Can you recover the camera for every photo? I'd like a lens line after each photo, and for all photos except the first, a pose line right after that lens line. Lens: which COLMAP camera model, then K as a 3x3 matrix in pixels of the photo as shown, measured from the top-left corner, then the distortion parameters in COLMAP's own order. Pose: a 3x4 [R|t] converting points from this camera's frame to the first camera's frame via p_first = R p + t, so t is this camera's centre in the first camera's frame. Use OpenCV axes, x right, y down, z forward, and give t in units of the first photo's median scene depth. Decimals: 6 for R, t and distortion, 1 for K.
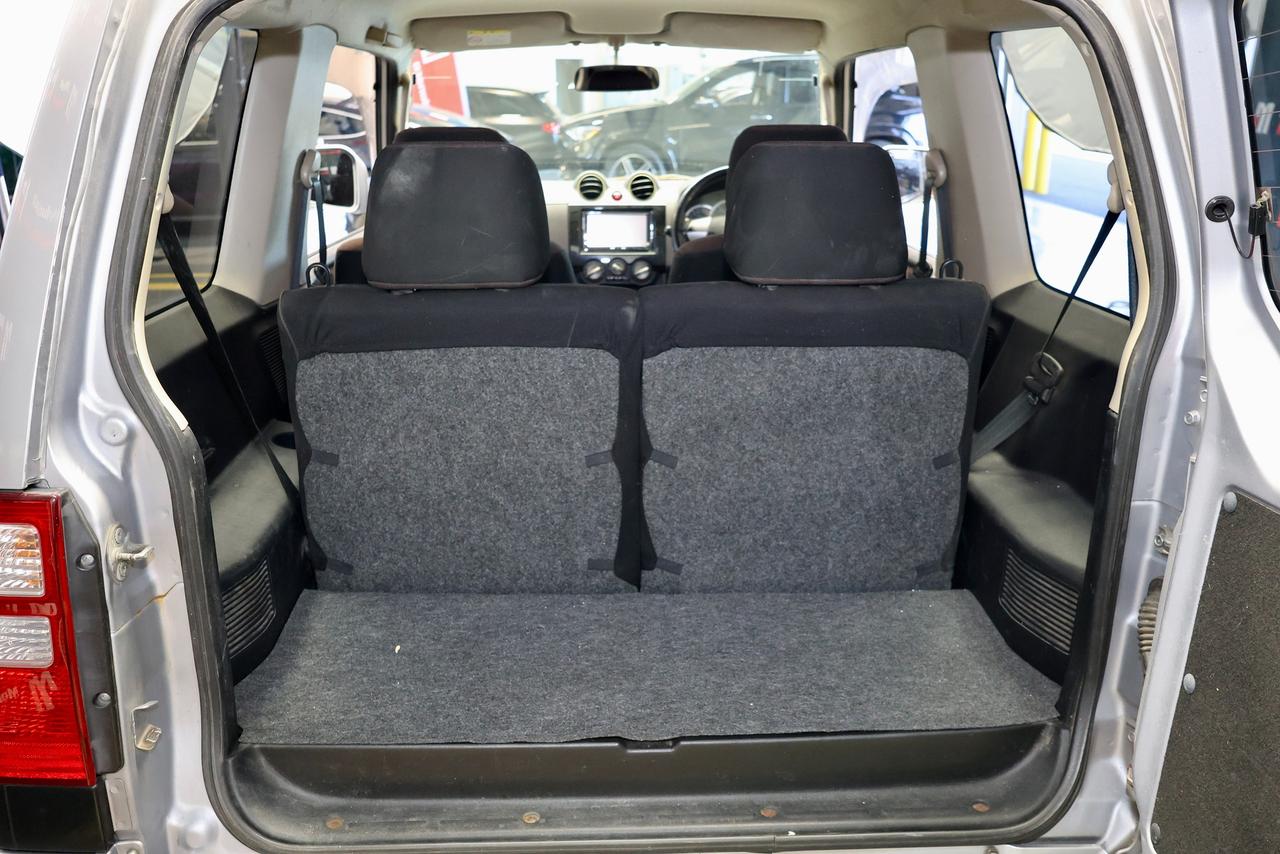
lens RADIAL K [[1081.2, 0, 640.3], [0, 1081.2, 420.7], [0, 0, 1]] dist [0.014139, 0.006422]
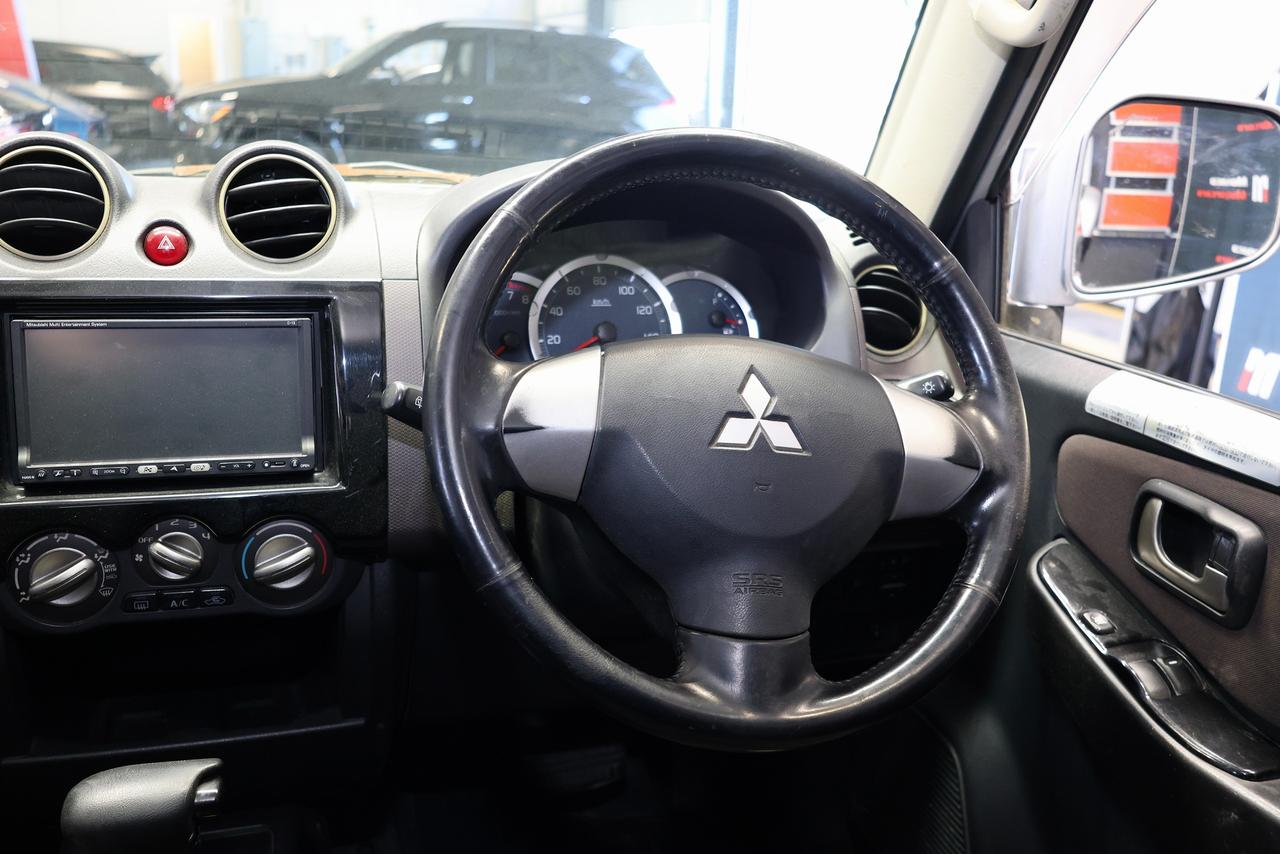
lens RADIAL K [[1181.2, 0, 637.9], [0, 1181.2, 420.1], [0, 0, 1]] dist [0.007177, 0.000000]
pose [[0.961247, -0.025105, 0.274542, 0.001203], [0.031050, 0.999368, -0.017328, -0.037586], [-0.273933, 0.025181, 0.961419, 0.169224]]
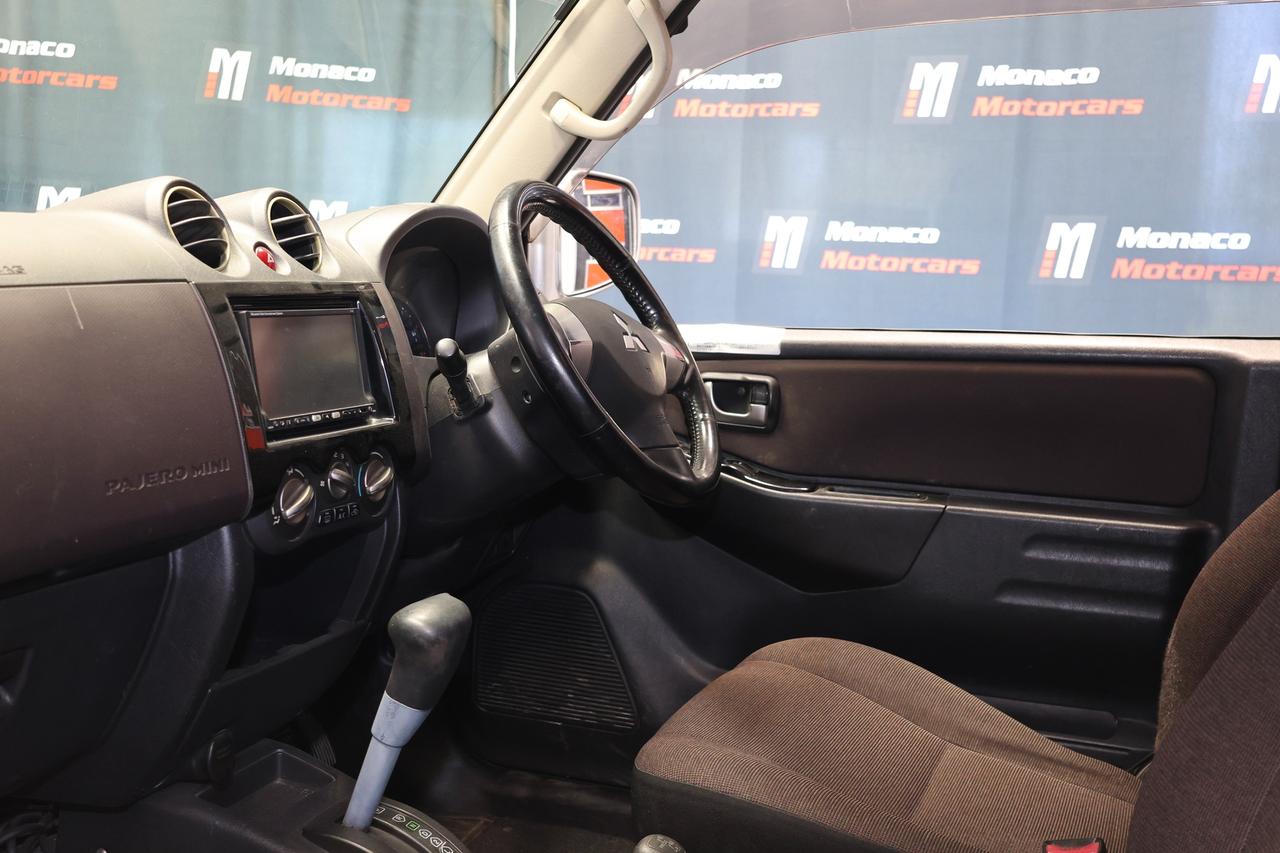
lens RADIAL K [[1377.9, 0, 639.3], [0, 1377.9, 424.6], [0, 0, 1]] dist [0.078781, 0.000000]
pose [[0.383645, -0.094978, 0.918583, -0.081633], [0.251369, 0.967879, -0.004909, -0.030712], [-0.888611, 0.232787, 0.395197, 0.175815]]
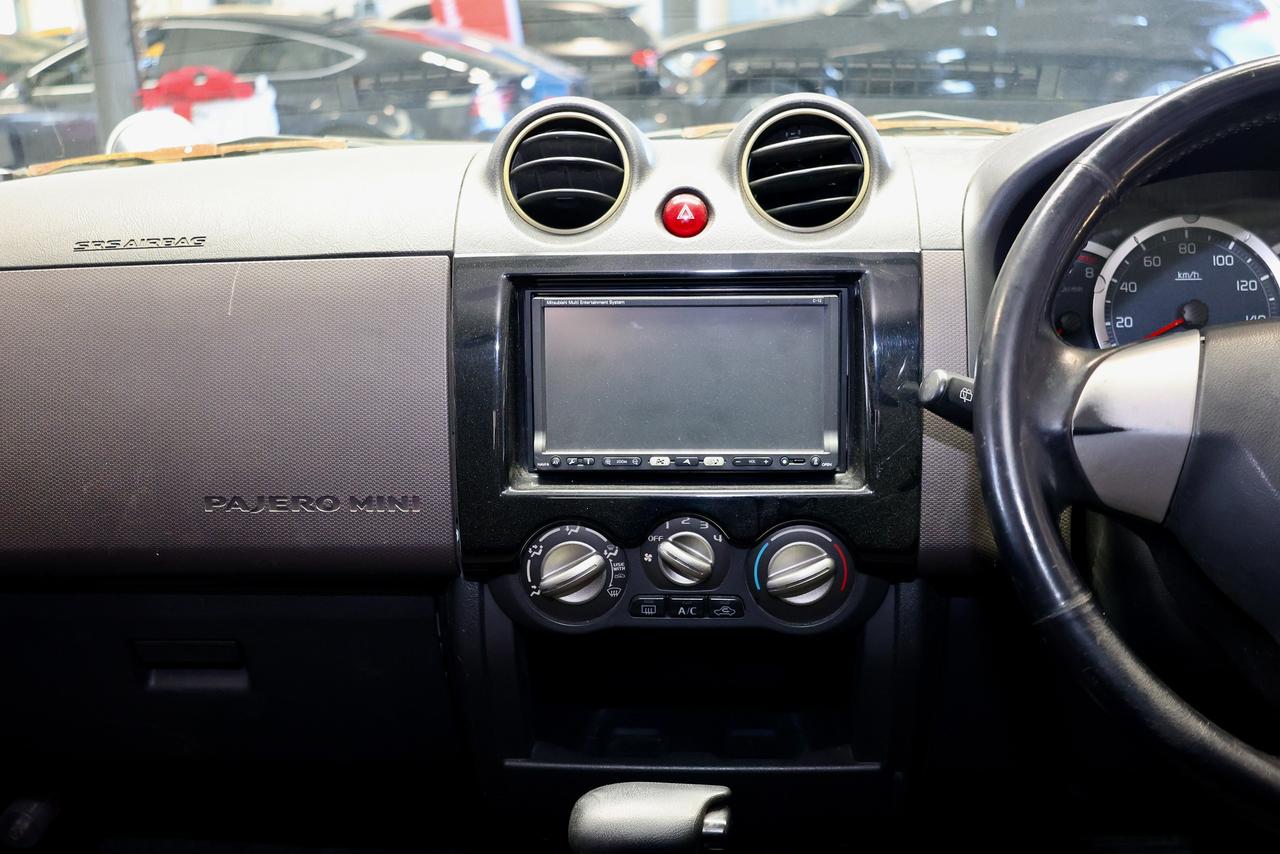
lens RADIAL K [[1422.7, 0, 641.8], [0, 1422.7, 417.1], [0, 0, 1]] dist [-0.006992, 0.000000]
pose [[0.995440, 0.006400, -0.095177, -0.000782], [-0.008709, 0.999677, -0.023865, -0.037374], [0.094994, 0.024585, 0.995174, 0.168199]]
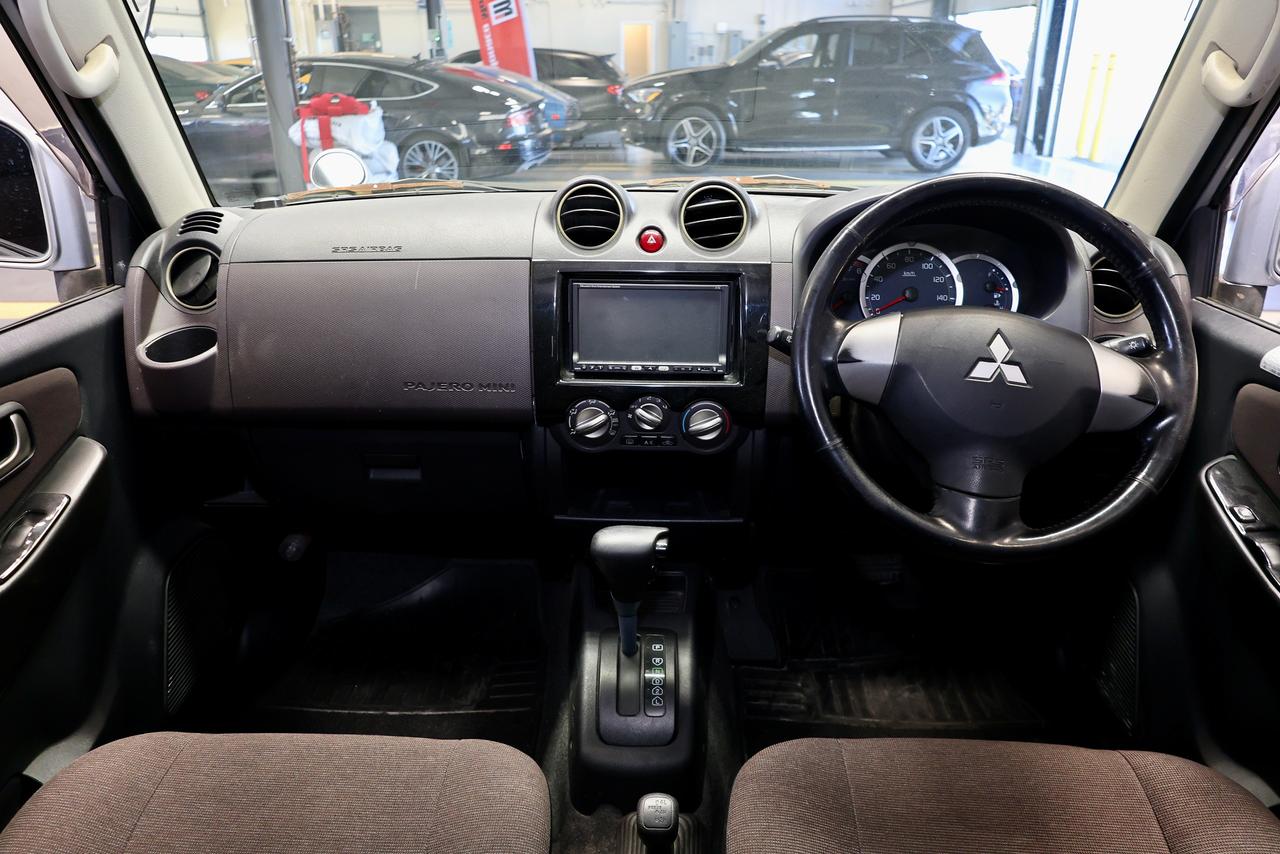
lens RADIAL K [[880.2, 0, 639.0], [0, 880.2, 419.9], [0, 0, 1]] dist [-0.012497, 0.008947]
pose [[0.997874, 0.030265, -0.057712, -0.001155], [-0.024805, 0.995350, 0.093072, -0.039561], [0.060260, -0.091442, 0.993985, 0.153904]]
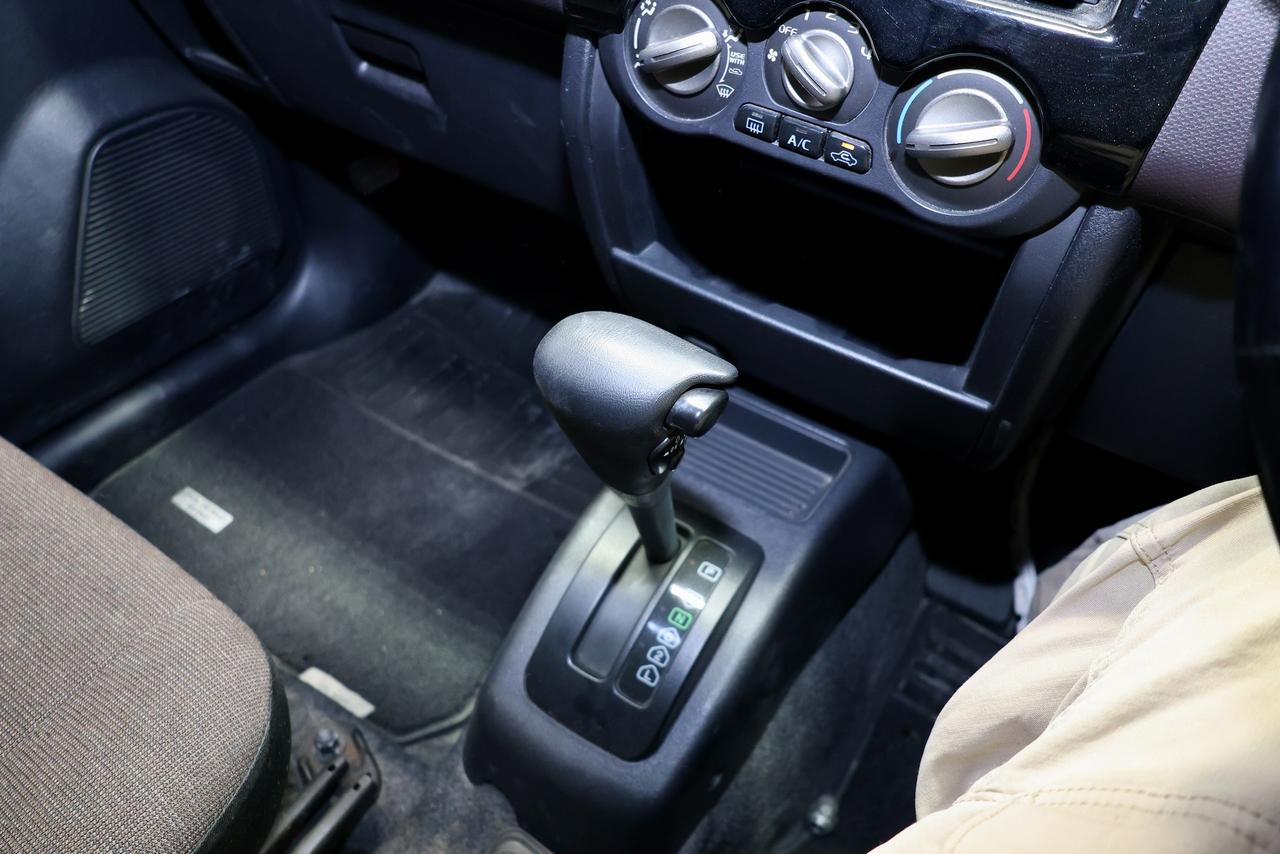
lens RADIAL K [[880.2, 0, 634.1], [0, 880.2, 420.9], [0, 0, 1]] dist [-0.012497, 0.008947]
pose [[0.821114, 0.434891, -0.369650, 0.005883], [-0.250667, 0.856610, 0.450982, -0.034279], [0.512775, -0.277649, 0.812388, 0.201454]]
